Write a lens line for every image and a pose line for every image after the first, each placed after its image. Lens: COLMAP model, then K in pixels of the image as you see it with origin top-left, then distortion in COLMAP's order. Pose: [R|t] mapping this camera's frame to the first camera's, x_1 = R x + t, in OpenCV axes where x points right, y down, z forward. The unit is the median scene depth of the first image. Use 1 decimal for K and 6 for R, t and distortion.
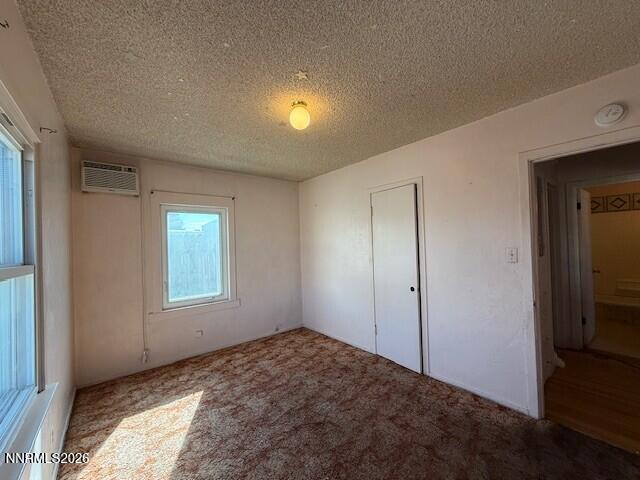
lens RADIAL K [[251.9, 0, 321.4], [0, 251.9, 242.2], [0, 0, 1]] dist [0.003780, -0.000895]
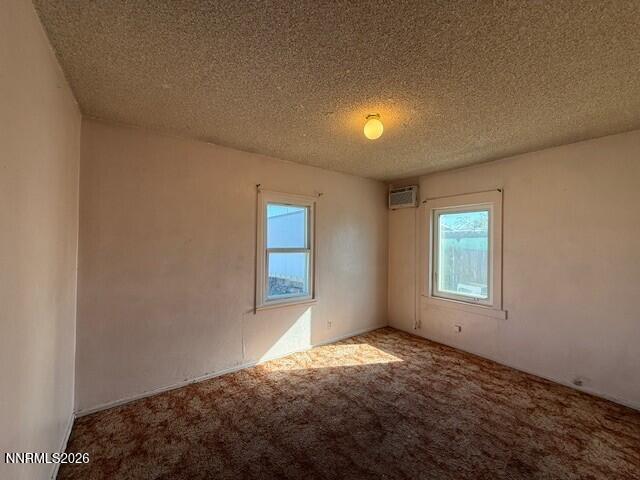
lens RADIAL K [[251.9, 0, 316.8], [0, 251.9, 243.6], [0, 0, 1]] dist [0.003780, -0.000895]
pose [[-0.051996, 0.036169, -0.997992, 0.685253], [-0.003981, 0.999328, 0.036425, -0.030342], [0.998639, 0.005866, -0.051817, 0.555742]]
